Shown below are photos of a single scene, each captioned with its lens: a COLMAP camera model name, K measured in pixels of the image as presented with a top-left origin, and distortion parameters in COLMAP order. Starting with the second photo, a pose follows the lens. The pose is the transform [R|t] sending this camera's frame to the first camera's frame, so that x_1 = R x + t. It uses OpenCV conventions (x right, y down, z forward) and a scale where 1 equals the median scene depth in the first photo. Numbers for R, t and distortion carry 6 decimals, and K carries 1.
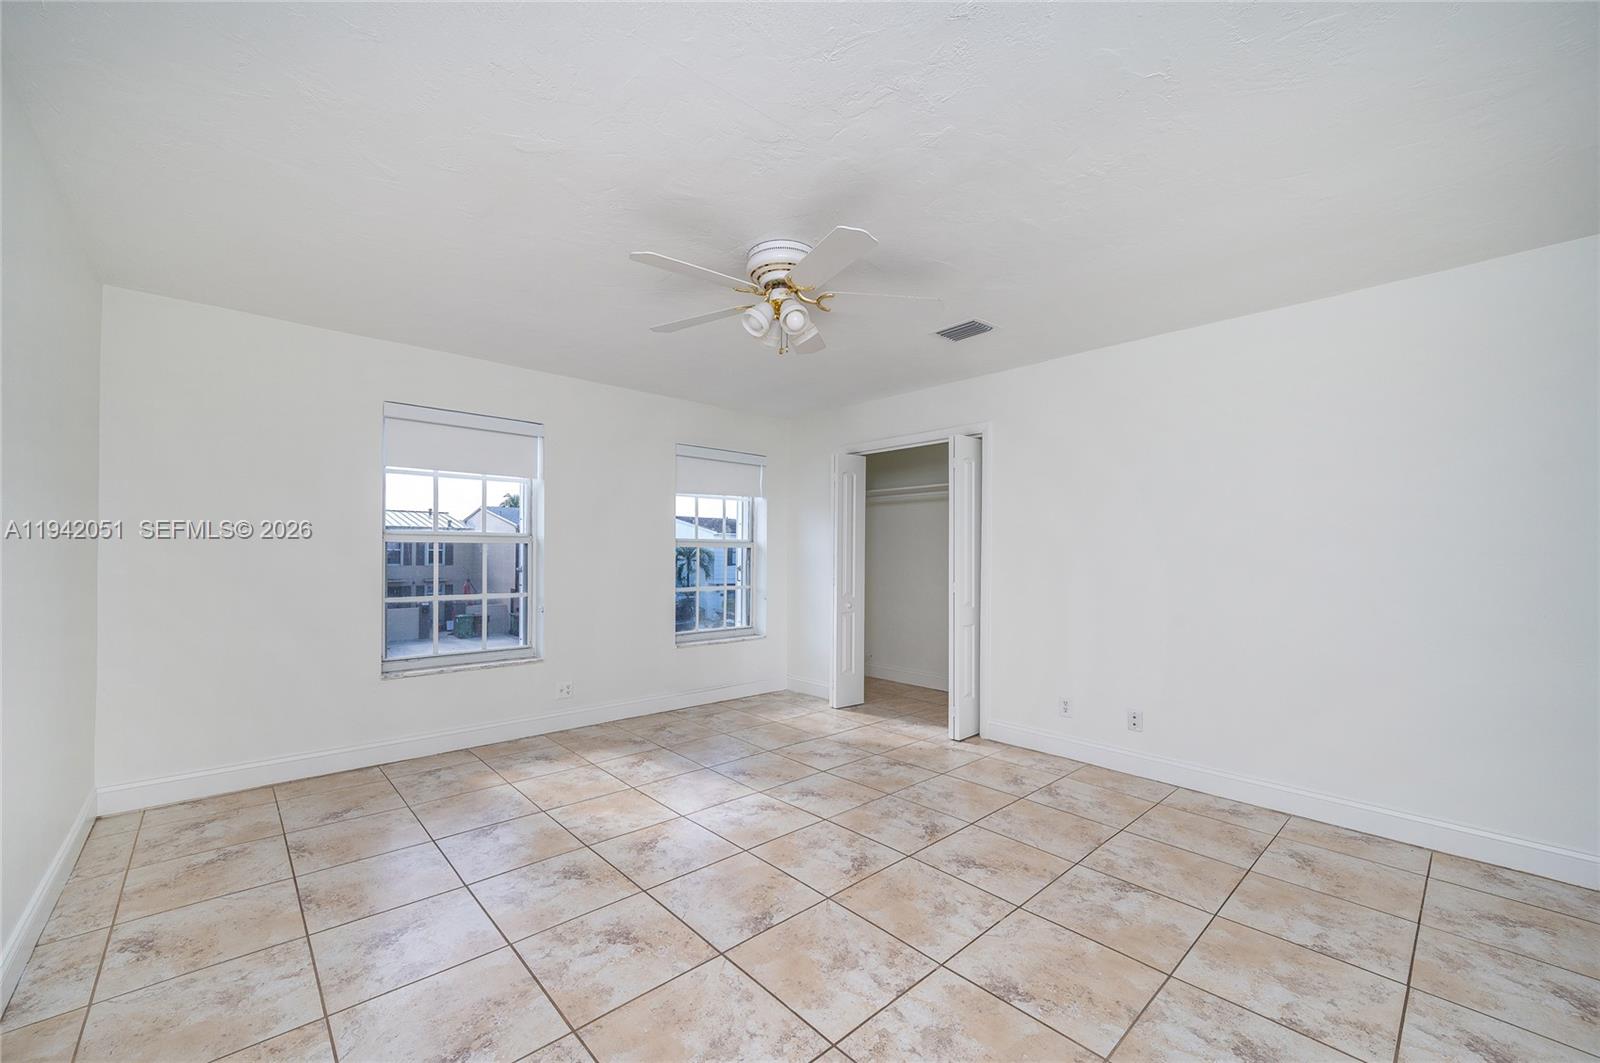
lens RADIAL K [[628.2, 0, 797.0], [0, 628.2, 538.4], [0, 0, 1]] dist [0.000013, -0.000148]
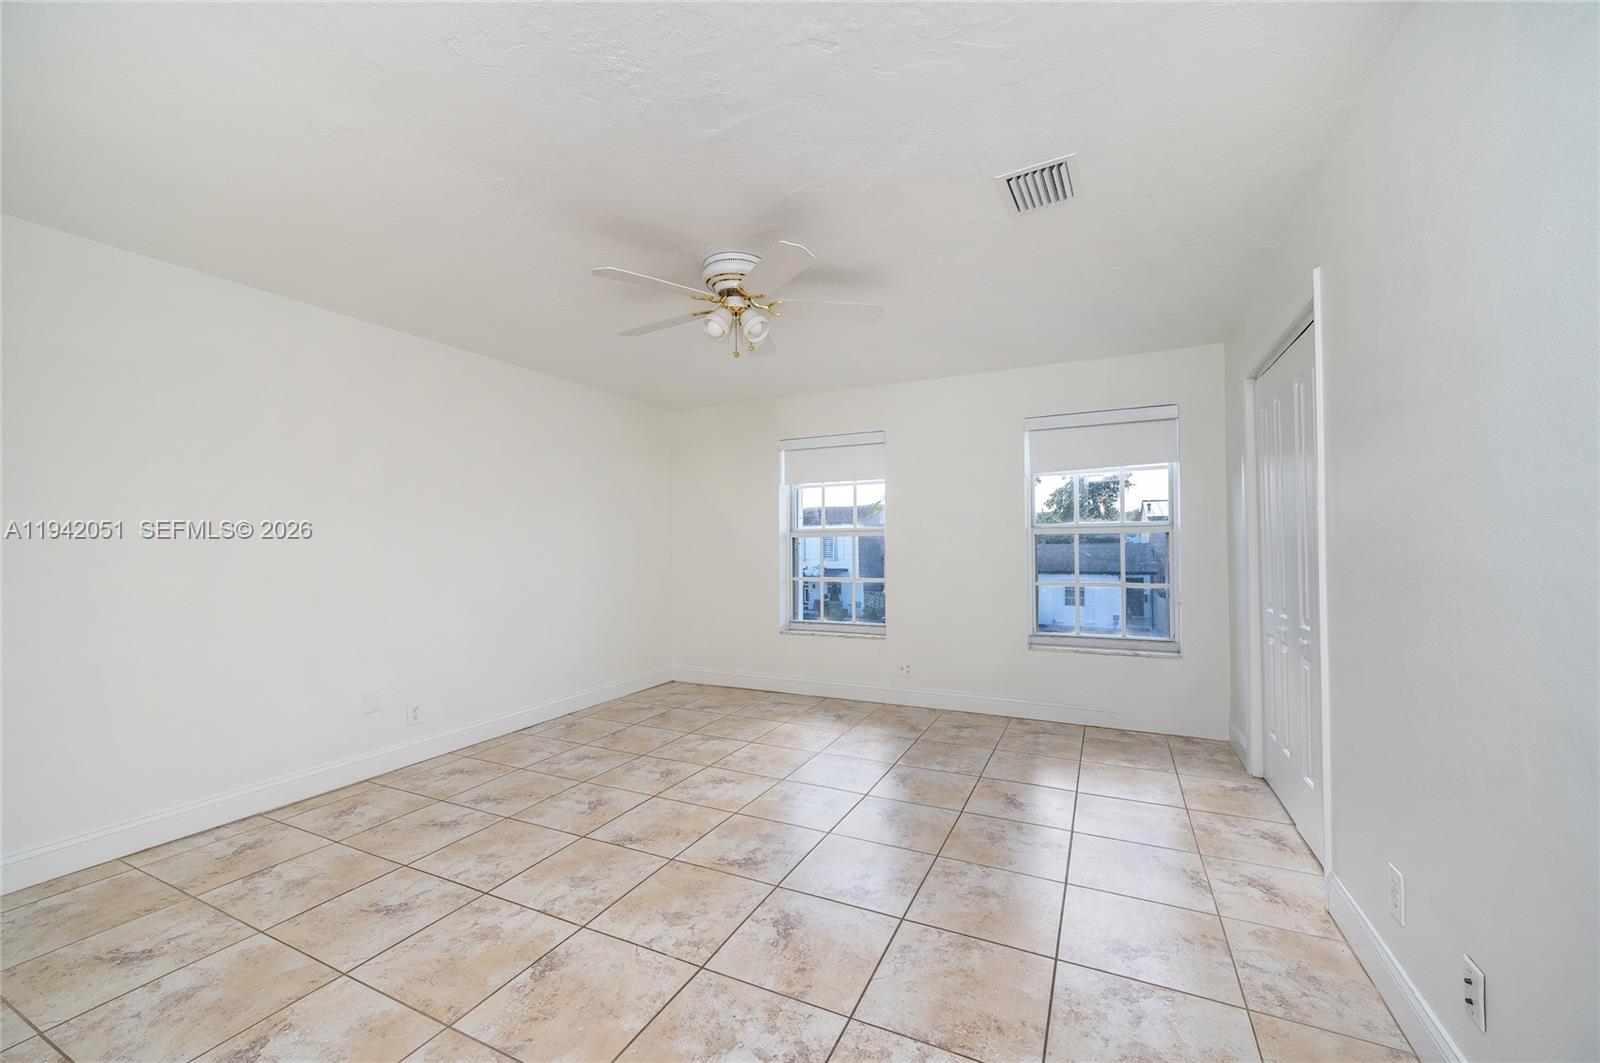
lens RADIAL K [[661.3, 0, 797.8], [0, 661.3, 532.7], [0, 0, 1]] dist [0.001031, -0.000078]
pose [[0.349760, -0.027021, -0.936449, 1.022285], [0.034565, 0.999276, -0.015924, 0.029840], [0.936201, -0.026799, 0.350441, 0.692007]]
